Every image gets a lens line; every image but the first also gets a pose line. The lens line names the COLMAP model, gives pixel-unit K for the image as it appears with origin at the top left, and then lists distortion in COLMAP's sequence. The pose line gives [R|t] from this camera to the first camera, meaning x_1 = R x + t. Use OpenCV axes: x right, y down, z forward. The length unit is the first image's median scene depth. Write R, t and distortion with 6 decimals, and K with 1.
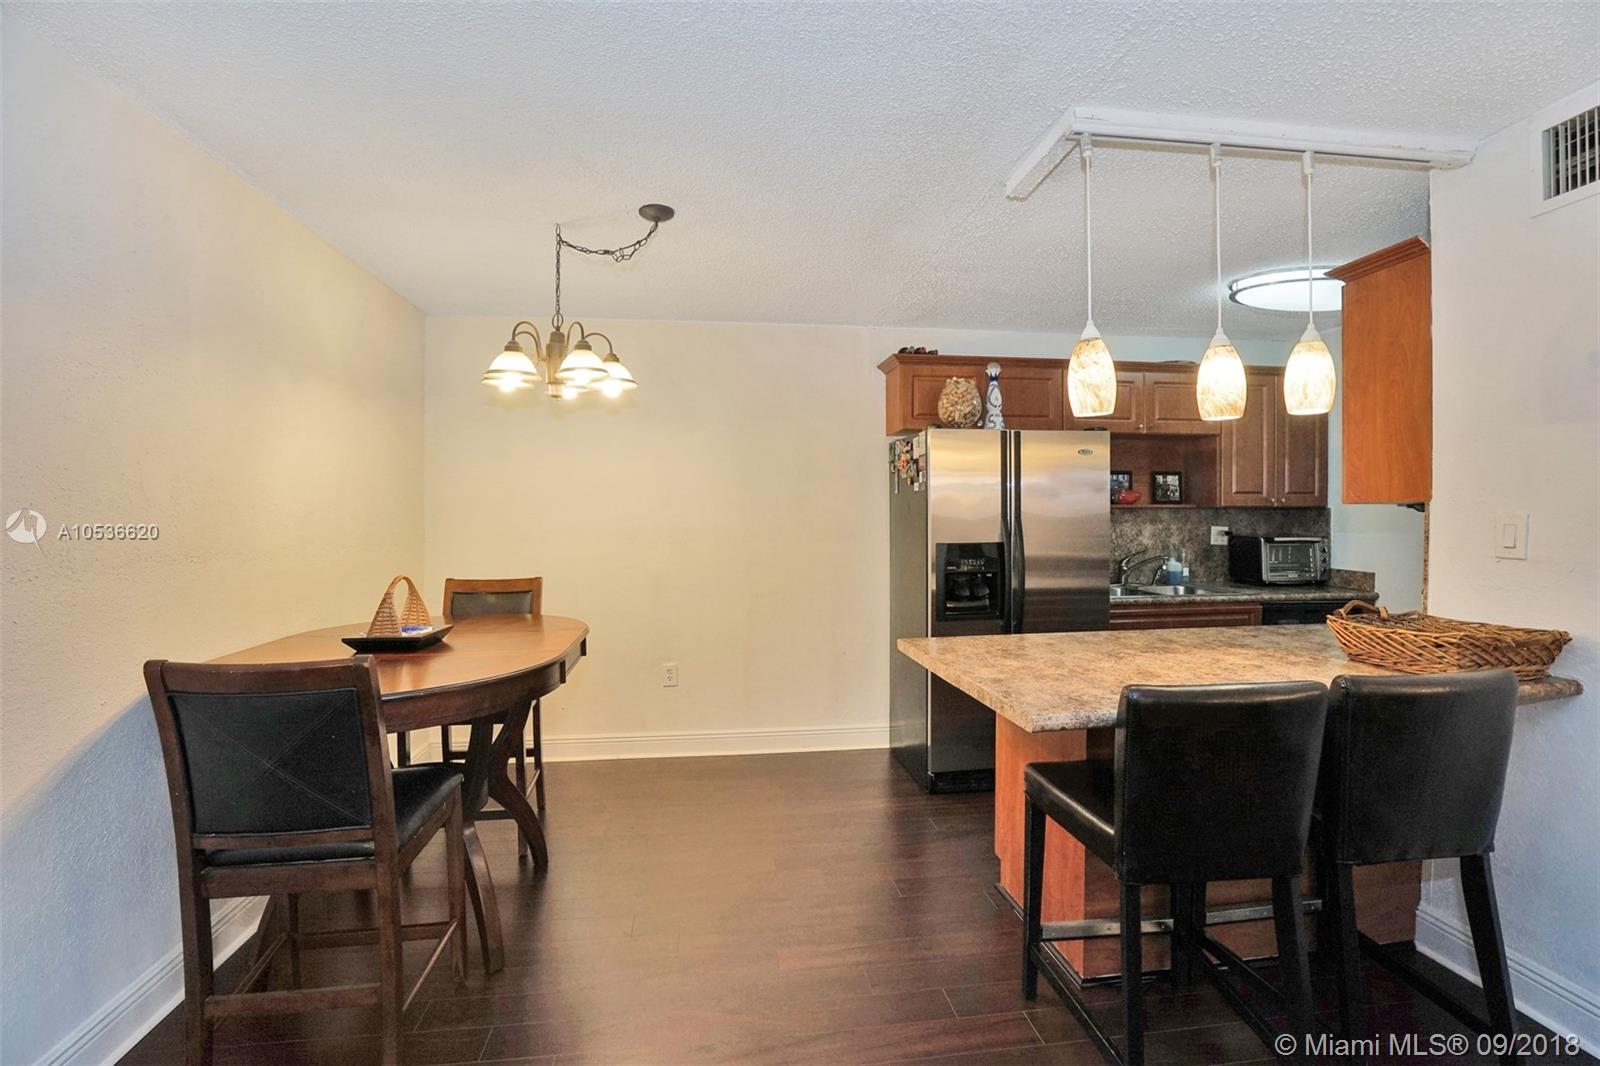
lens RADIAL K [[731.5, 0, 798.8], [0, 731.5, 526.6], [0, 0, 1]] dist [-0.051141, 0.017982]
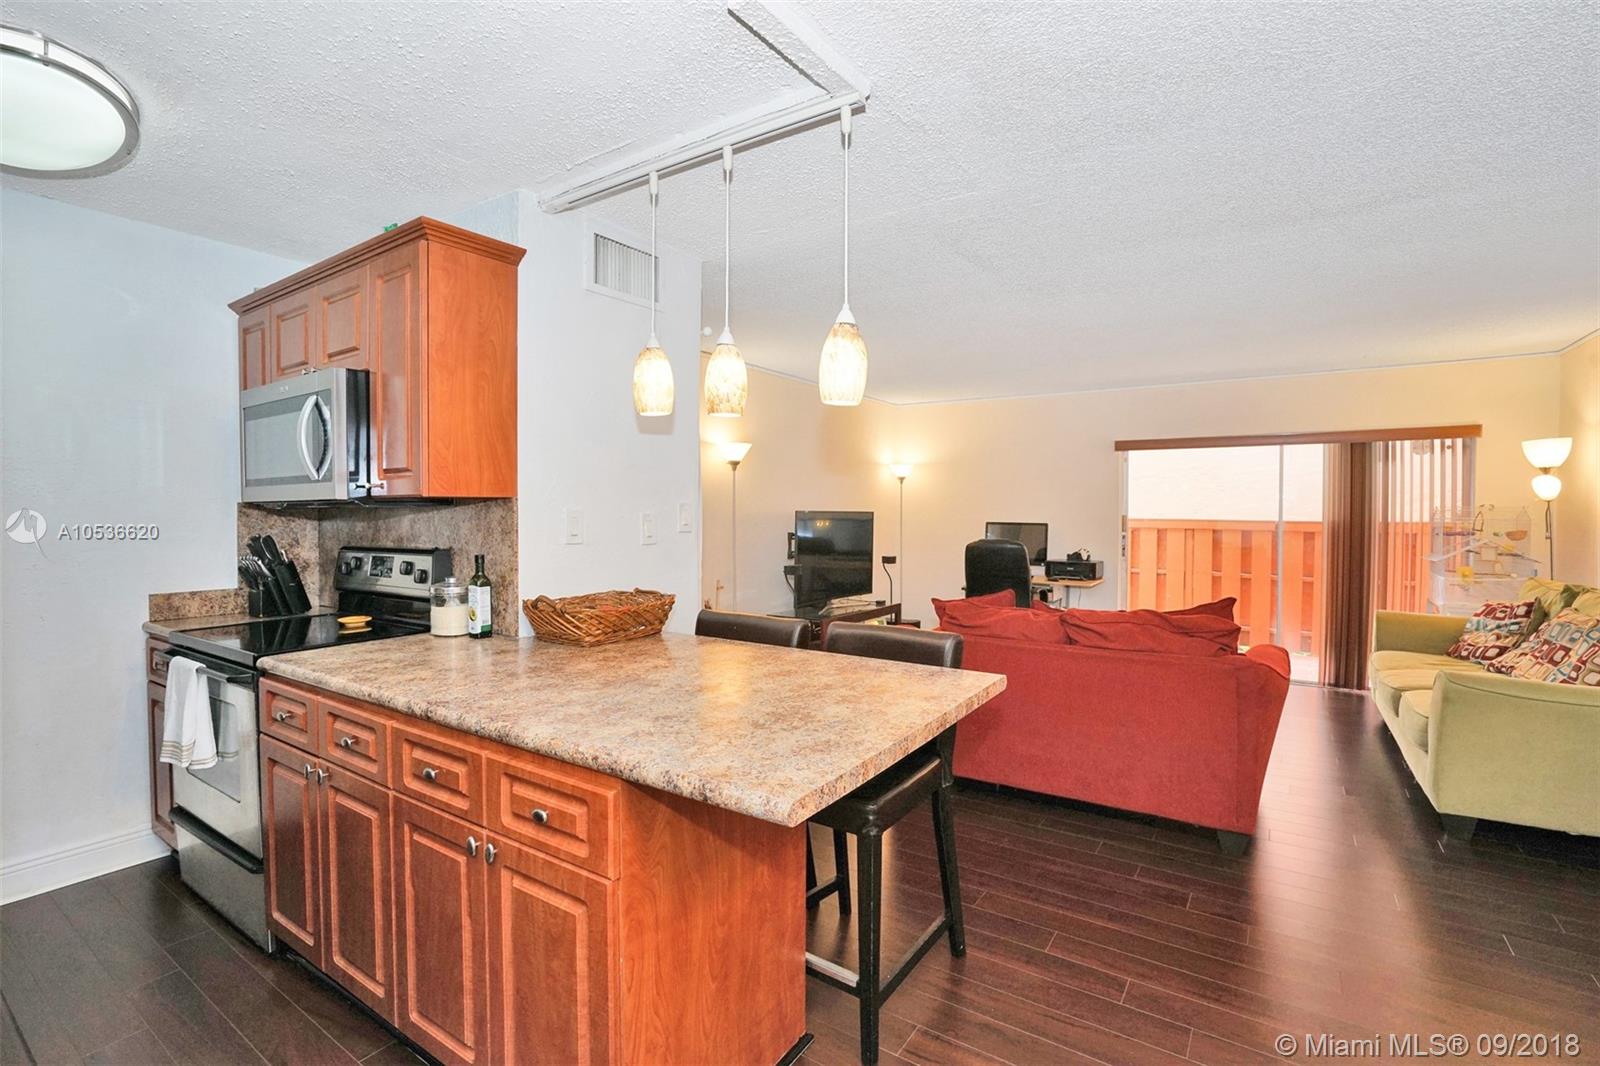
lens RADIAL K [[731.5, 0, 798.8], [0, 731.5, 526.6], [0, 0, 1]] dist [-0.051141, 0.017982]
pose [[-0.740594, -0.012407, 0.671838, -0.145879], [0.007108, 0.999629, 0.026296, -0.014292], [-0.671915, 0.024250, -0.740231, 1.296836]]
